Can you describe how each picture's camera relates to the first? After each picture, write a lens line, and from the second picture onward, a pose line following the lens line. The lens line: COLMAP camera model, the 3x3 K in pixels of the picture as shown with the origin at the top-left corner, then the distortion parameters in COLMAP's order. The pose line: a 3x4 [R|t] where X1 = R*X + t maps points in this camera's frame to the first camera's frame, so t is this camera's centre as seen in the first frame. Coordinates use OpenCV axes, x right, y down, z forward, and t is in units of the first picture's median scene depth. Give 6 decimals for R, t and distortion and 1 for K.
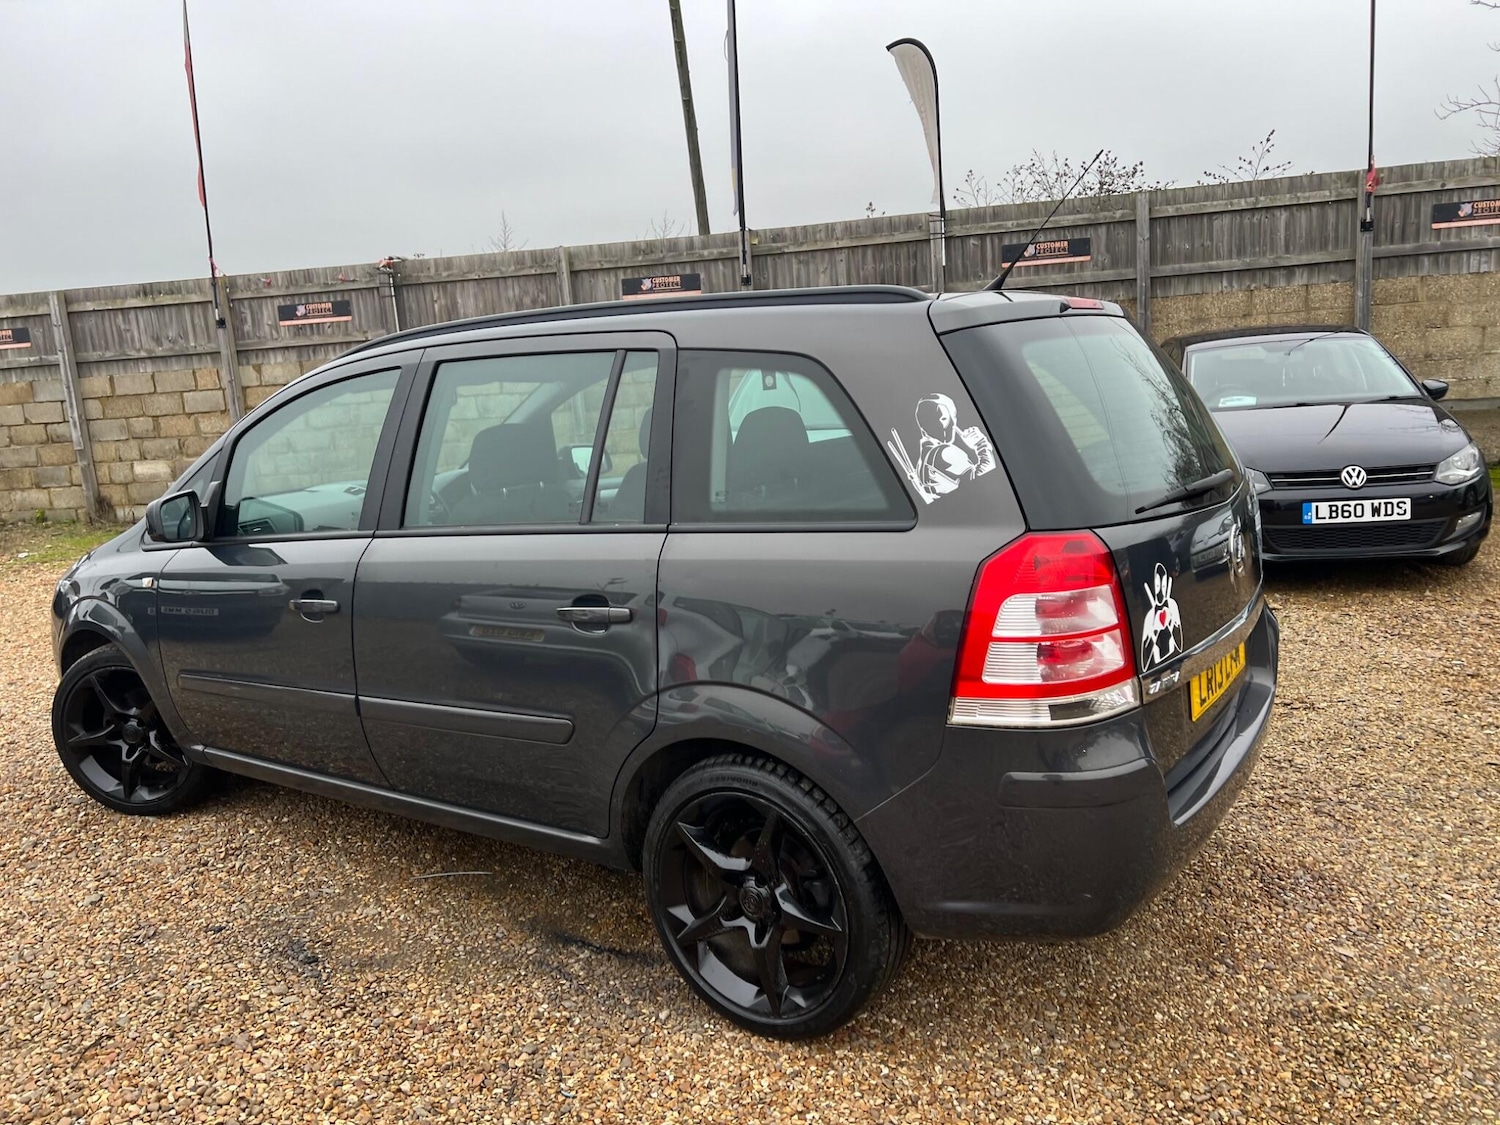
lens RADIAL K [[1148.7, 0, 754.0], [0, 1148.7, 521.3], [0, 0, 1]] dist [0.063533, -0.071035]
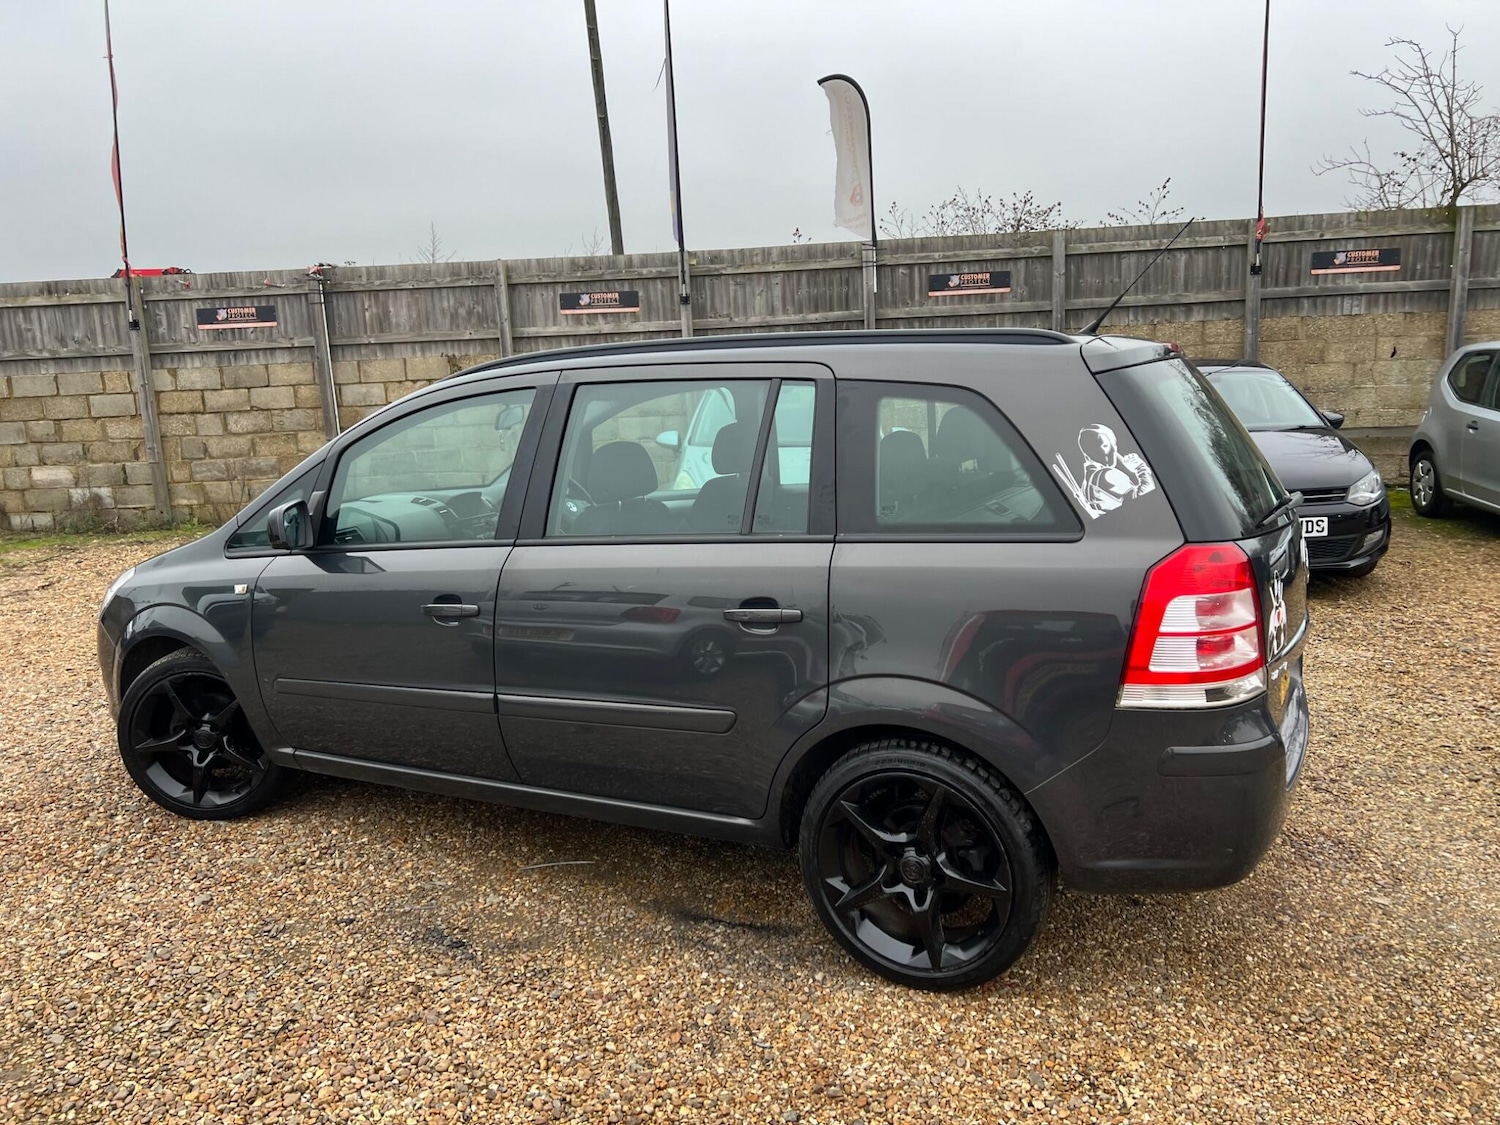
lens RADIAL K [[1144.8, 0, 759.4], [0, 1144.8, 524.6], [0, 0, 1]] dist [0.069440, -0.080096]
pose [[0.991884, 0.007893, 0.126898, -0.121390], [-0.006774, 0.999934, -0.009246, 0.001357], [-0.126962, 0.008312, 0.991873, -0.041247]]
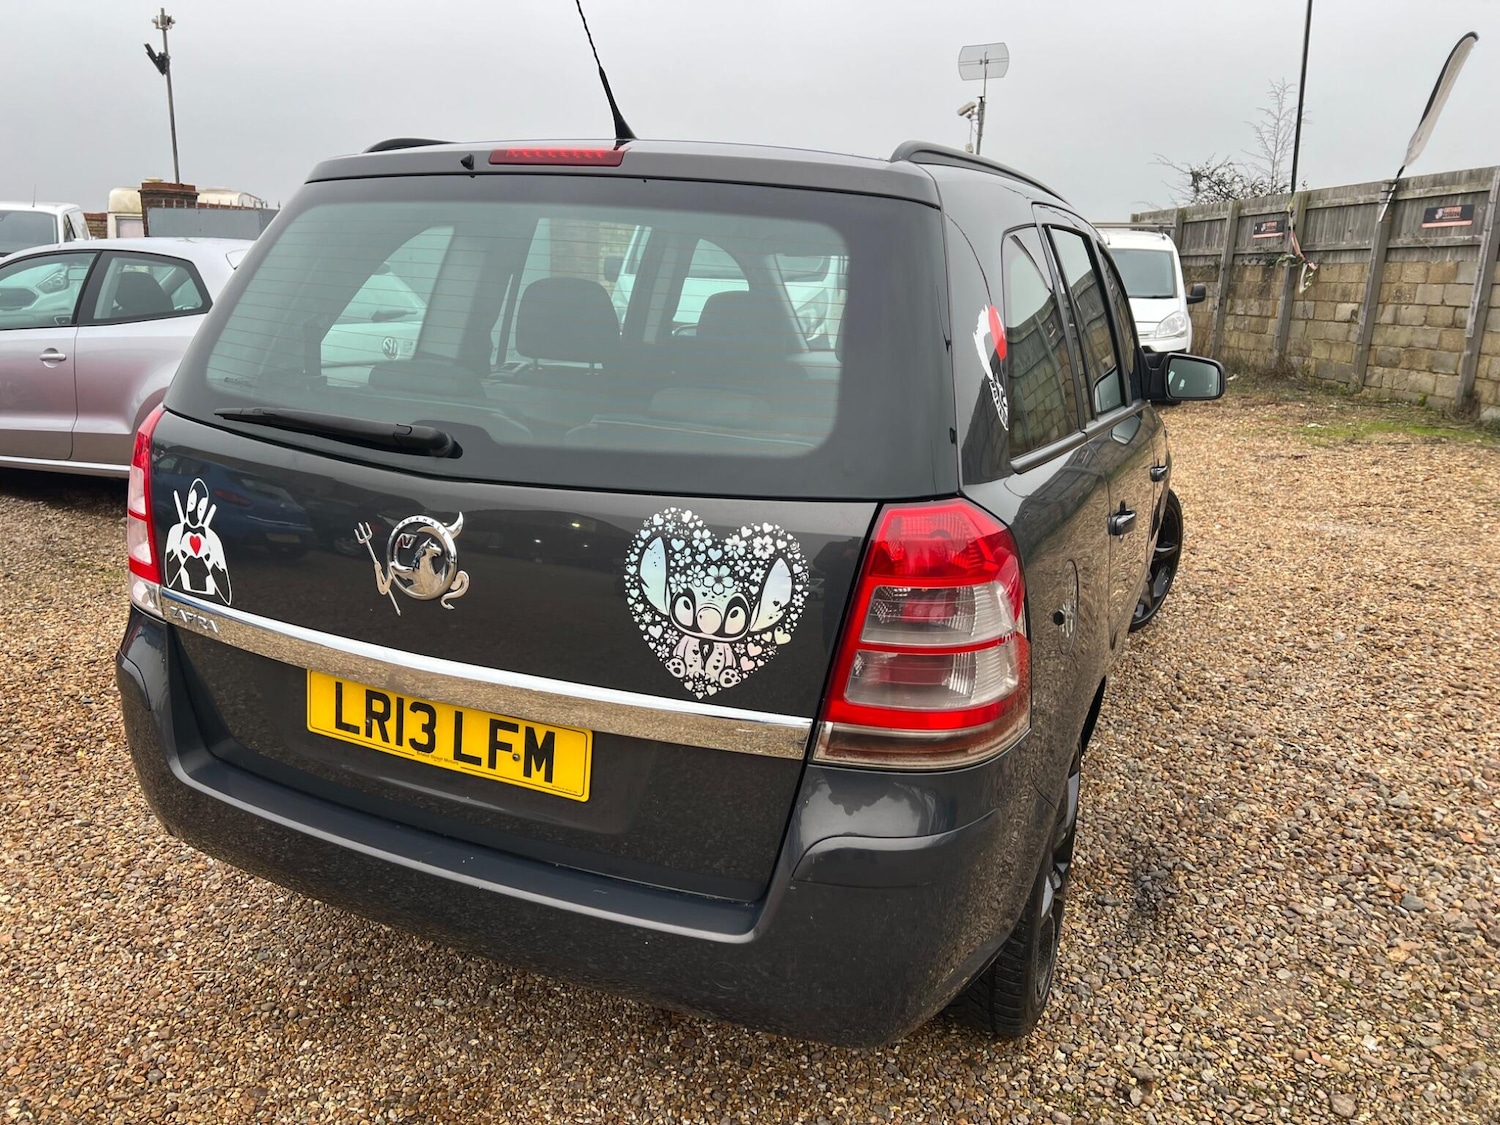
lens RADIAL K [[1123.3, 0, 727.7], [0, 1123.3, 540.1], [0, 0, 1]] dist [0.075301, -0.082743]
pose [[0.182849, 0.297994, -0.936892, 0.435292], [-0.186263, 0.946199, 0.264602, -0.075416], [0.965335, 0.126126, 0.228517, 0.436092]]
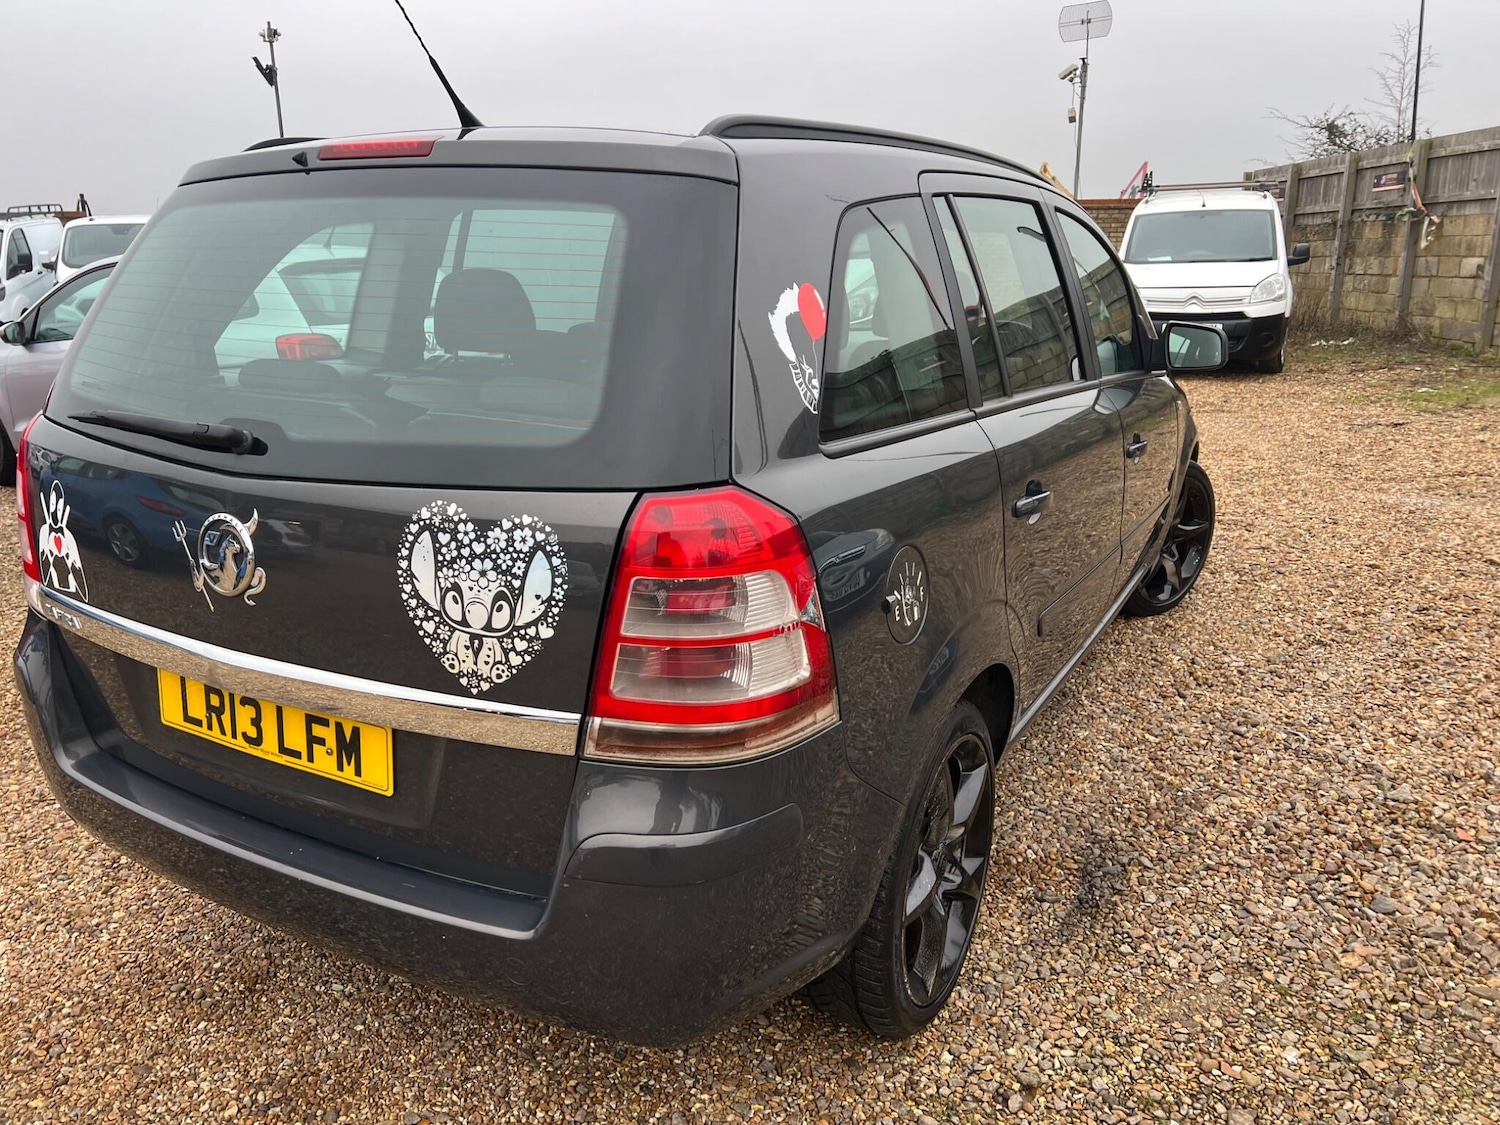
lens RADIAL K [[1125.8, 0, 732.1], [0, 1125.8, 540.2], [0, 0, 1]] dist [0.061544, -0.065199]
pose [[0.088701, 0.309485, -0.946758, 0.439422], [-0.140350, 0.944905, 0.295730, -0.087503], [0.986121, 0.106646, 0.127250, 0.510484]]
